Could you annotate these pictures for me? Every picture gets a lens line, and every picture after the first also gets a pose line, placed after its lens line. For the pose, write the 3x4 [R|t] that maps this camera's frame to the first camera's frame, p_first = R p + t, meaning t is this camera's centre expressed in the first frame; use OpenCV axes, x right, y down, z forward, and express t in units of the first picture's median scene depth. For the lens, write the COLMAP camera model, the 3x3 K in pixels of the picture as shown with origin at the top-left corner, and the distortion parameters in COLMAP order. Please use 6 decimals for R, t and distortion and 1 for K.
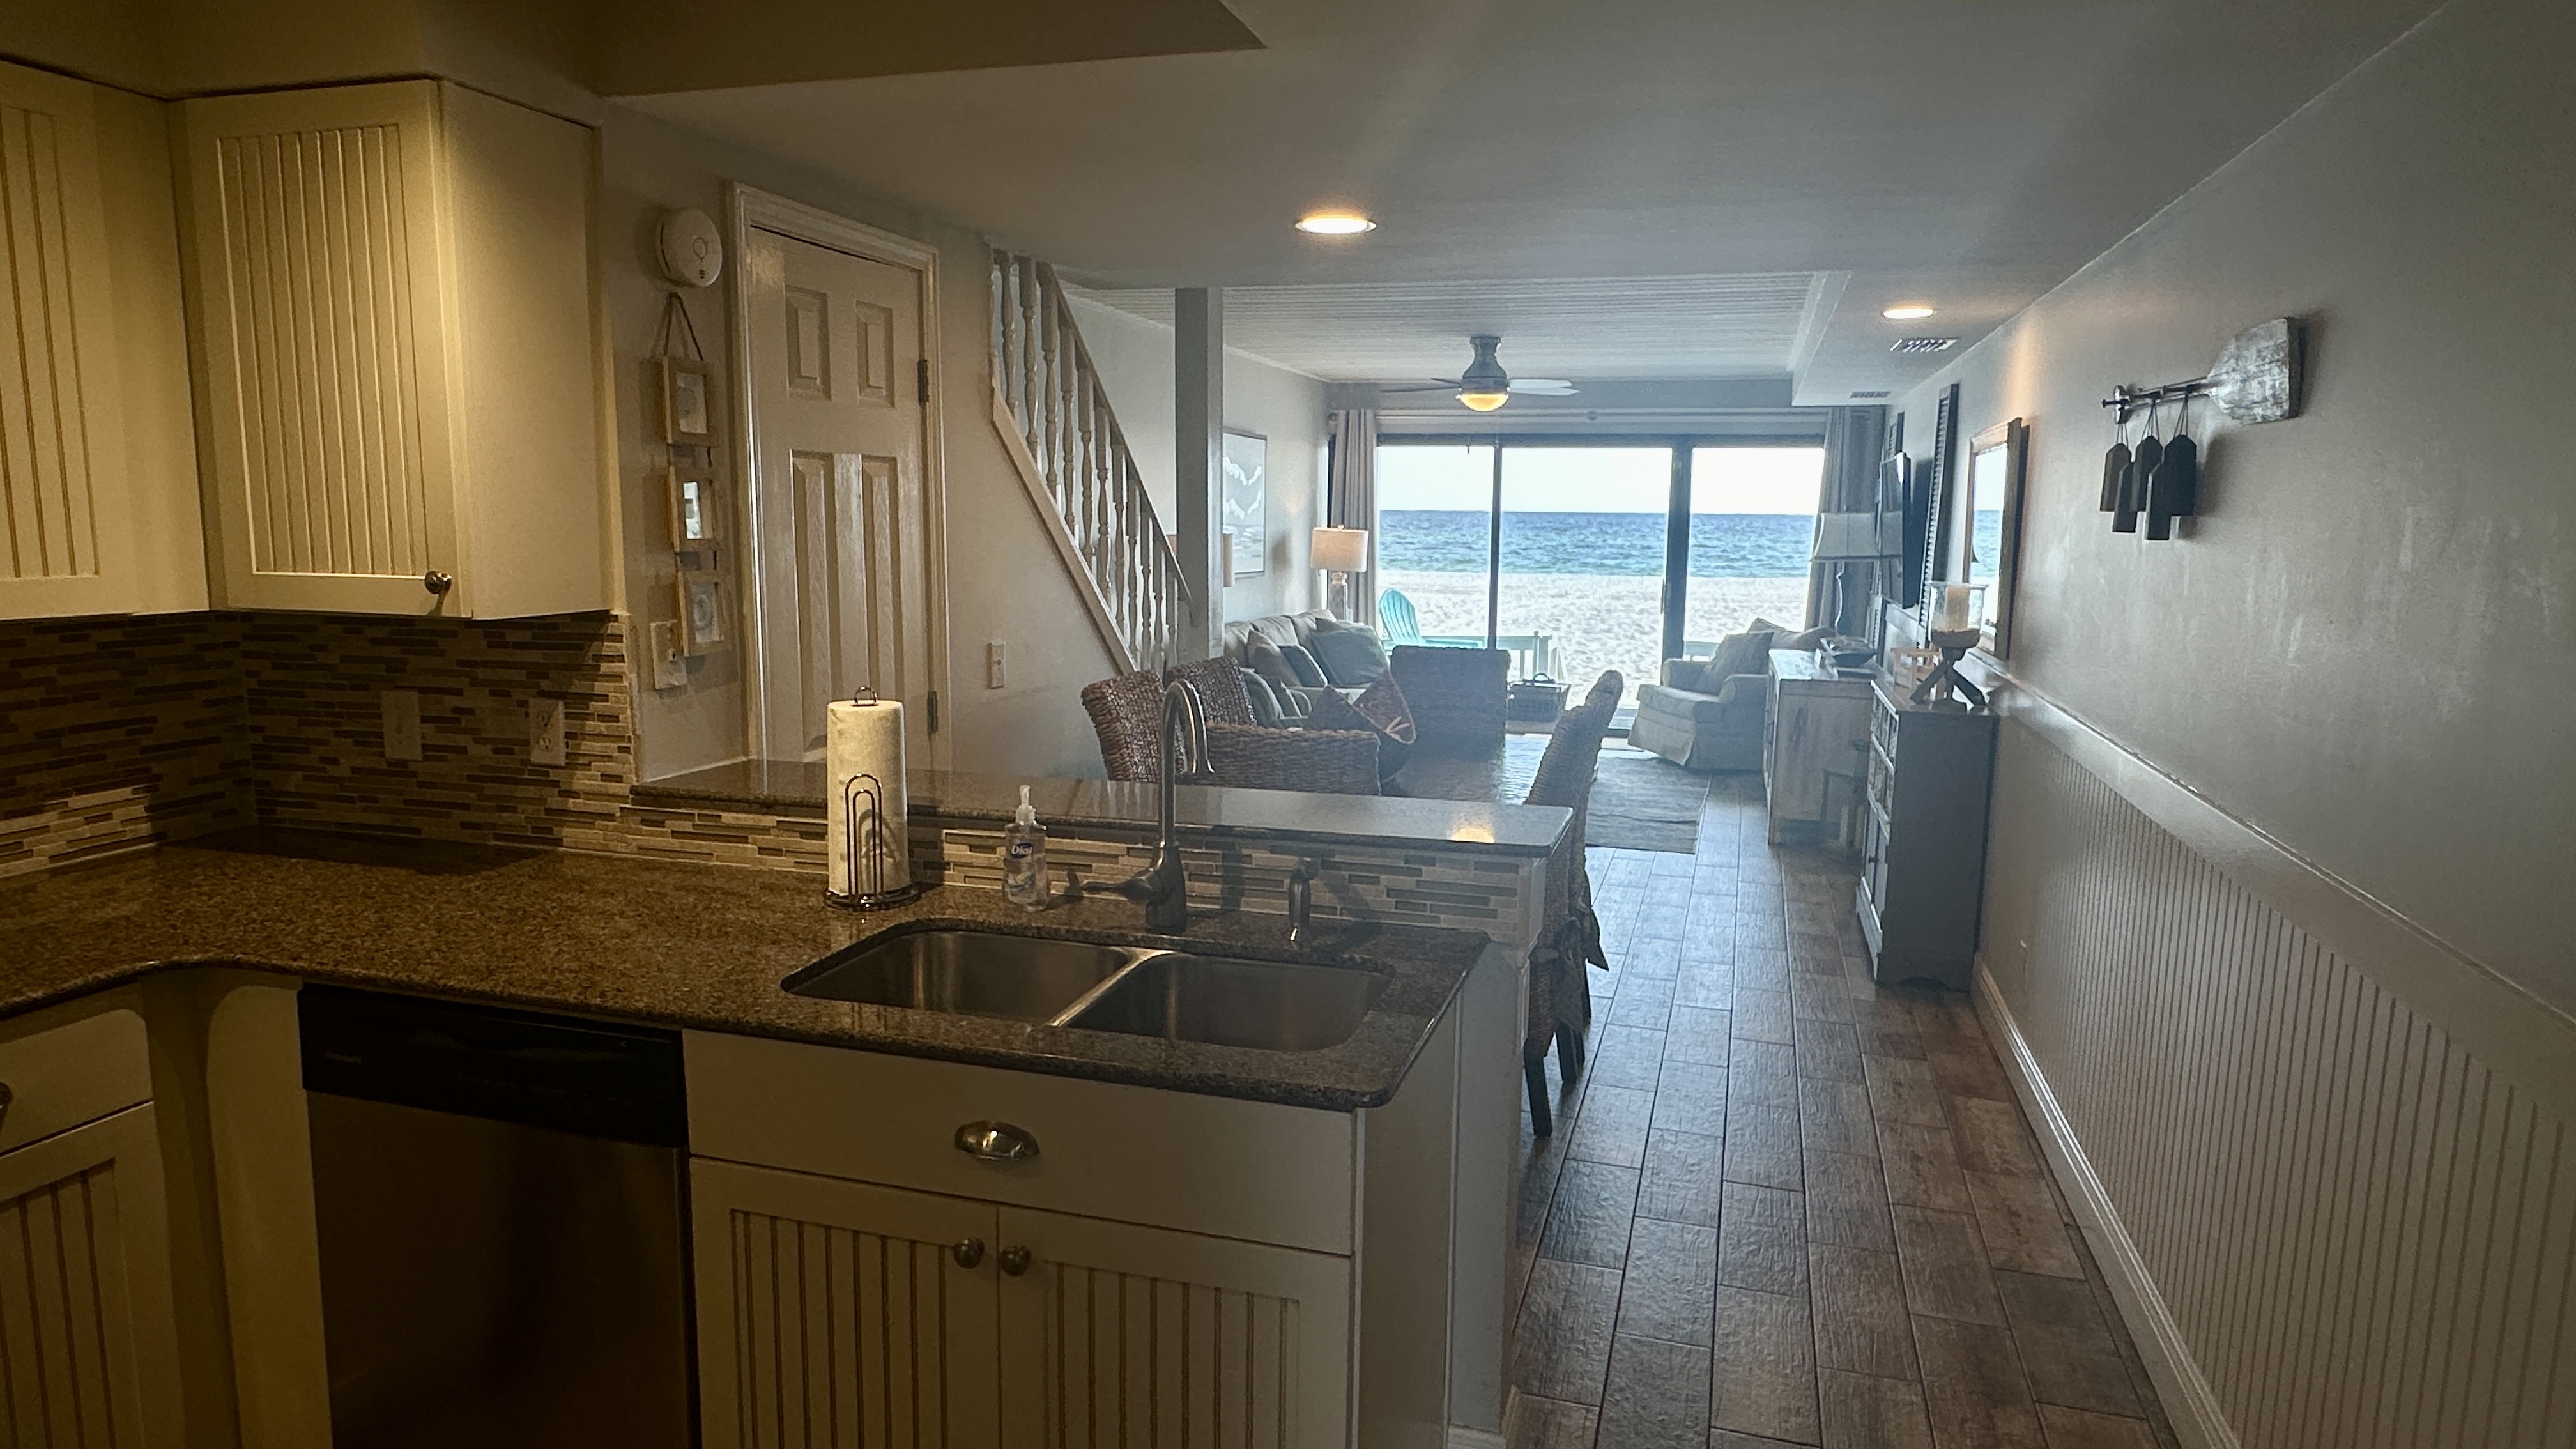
lens RADIAL K [[1538.1, 0, 1301.7], [0, 1538.1, 729.9], [0, 0, 1]] dist [-0.004794, -0.000454]
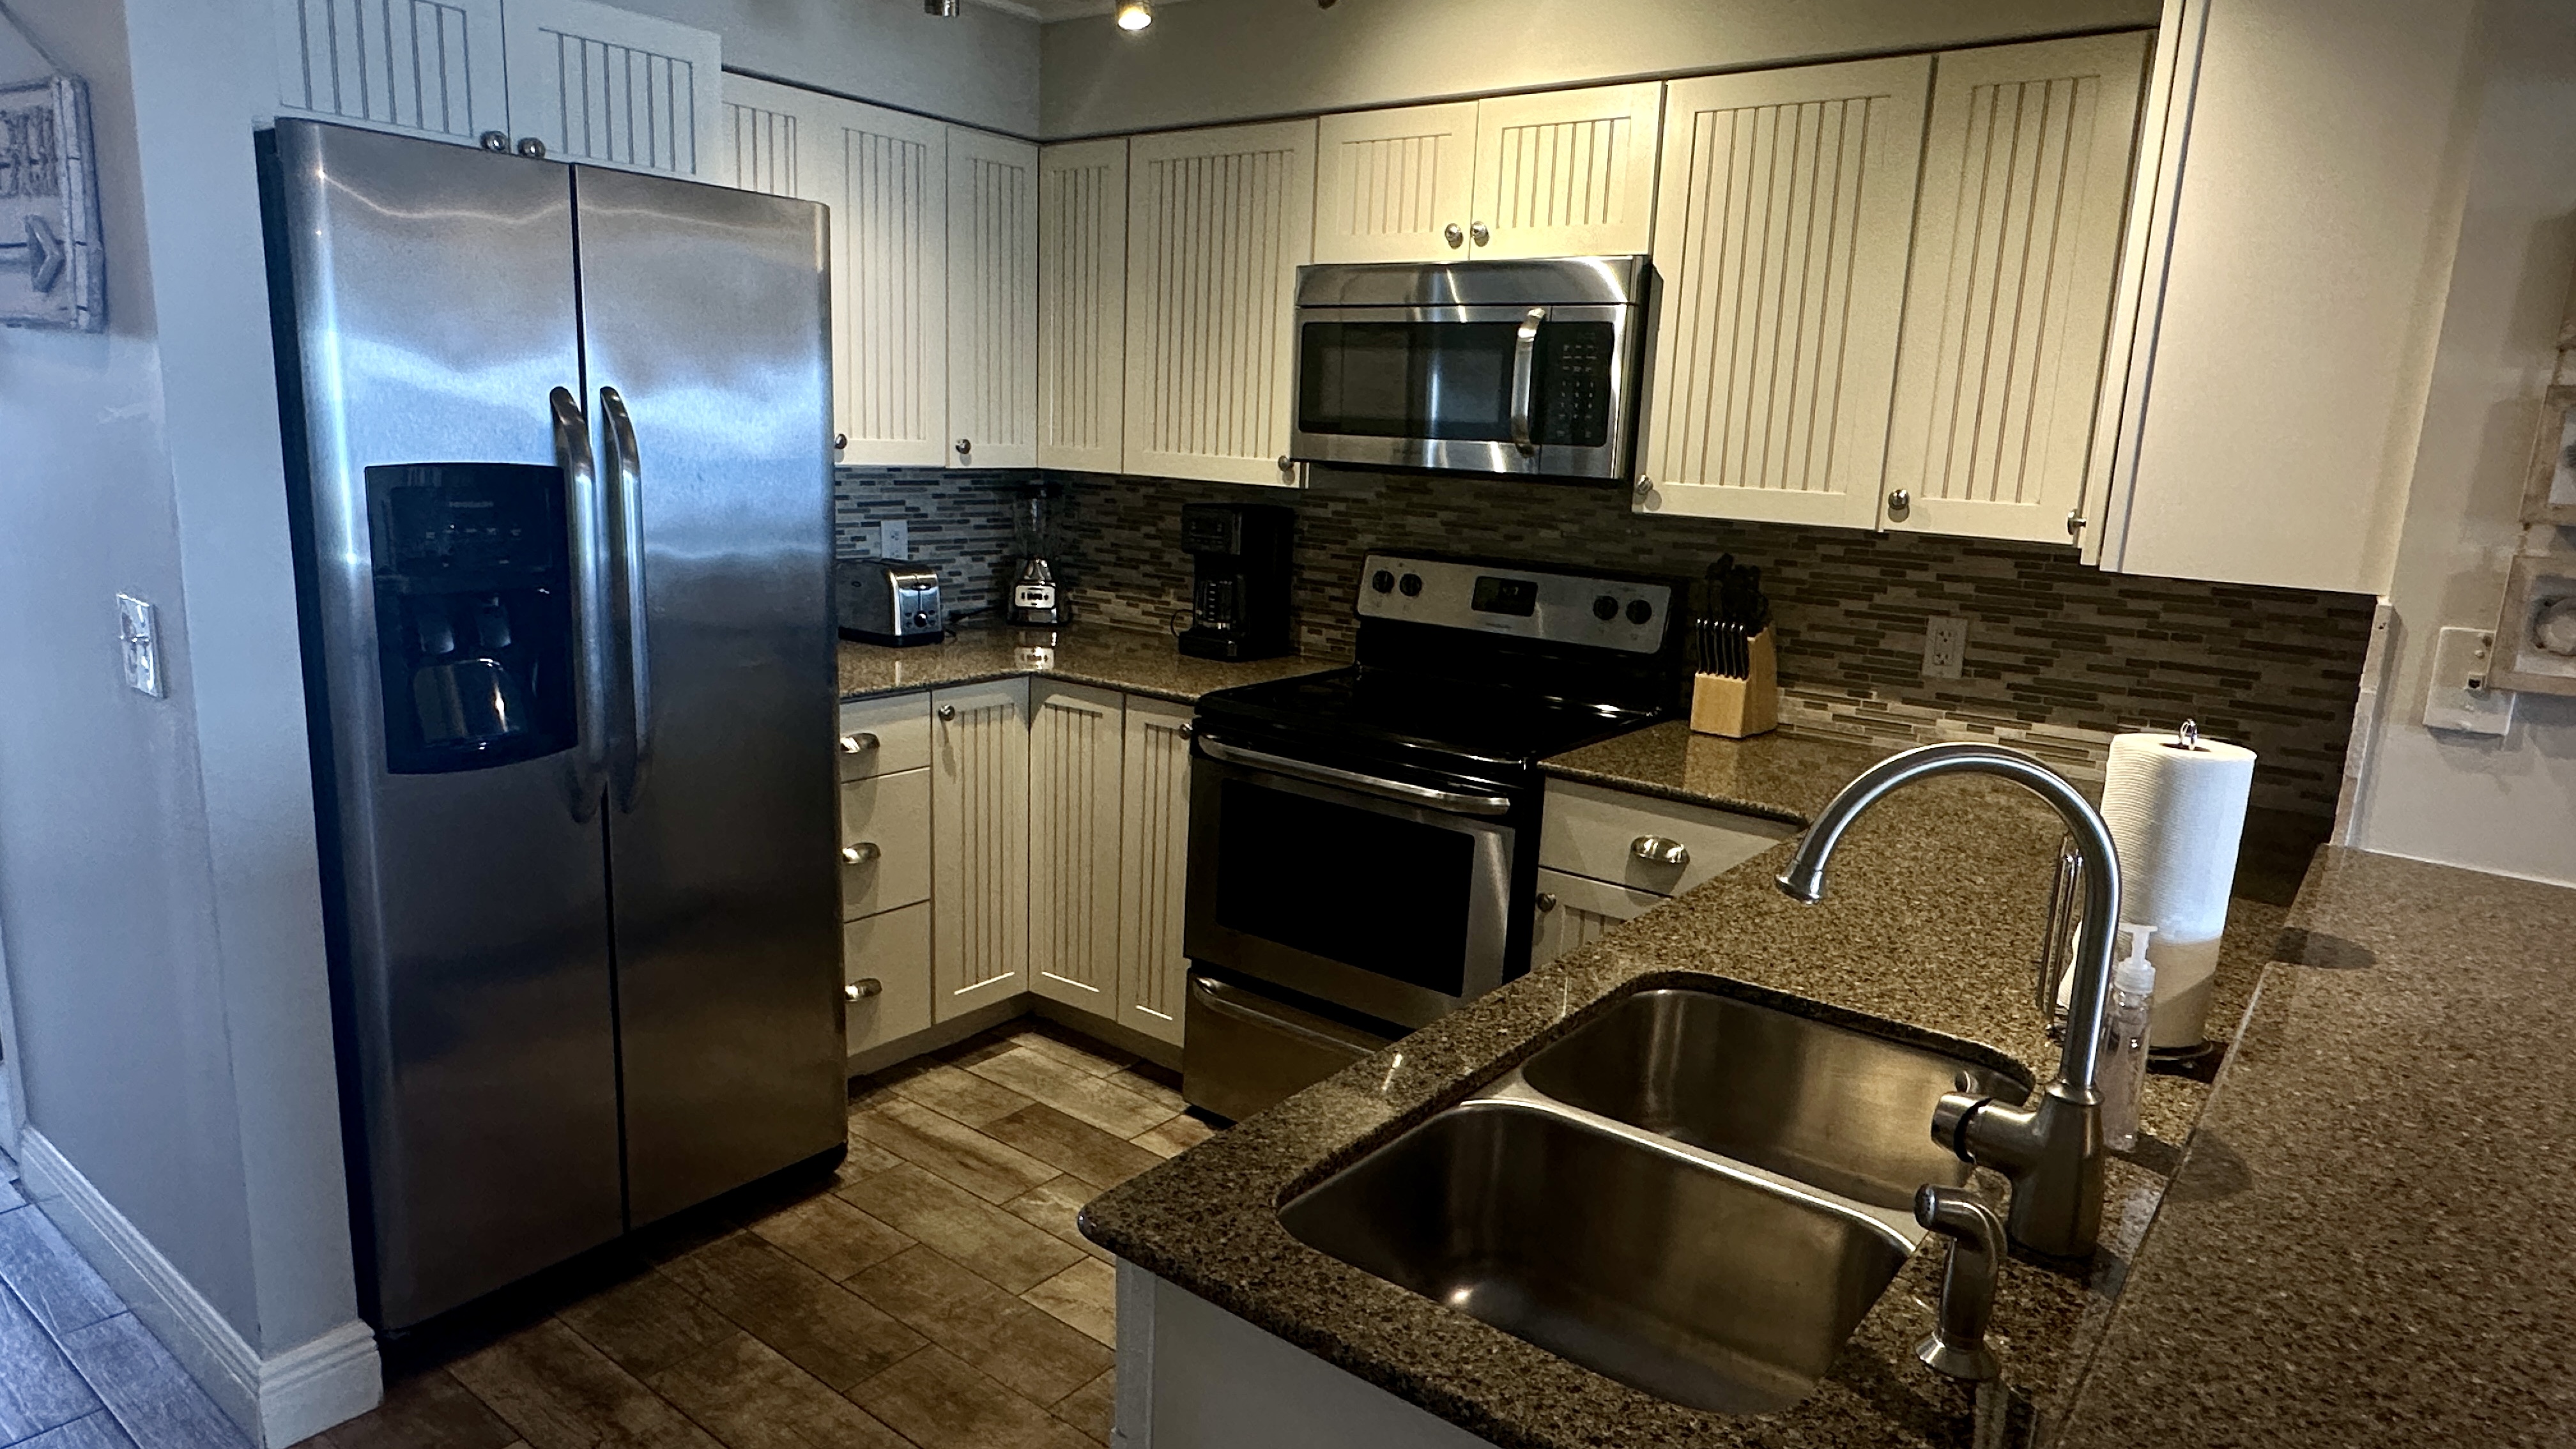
lens RADIAL K [[1538.1, 0, 1283.4], [0, 1538.1, 730.9], [0, 0, 1]] dist [-0.004794, -0.000454]
pose [[-0.367759, 0.157107, -0.916554, 0.399714], [-0.178489, 0.955374, 0.235378, -0.098550], [0.912631, 0.250157, -0.323305, 0.812440]]
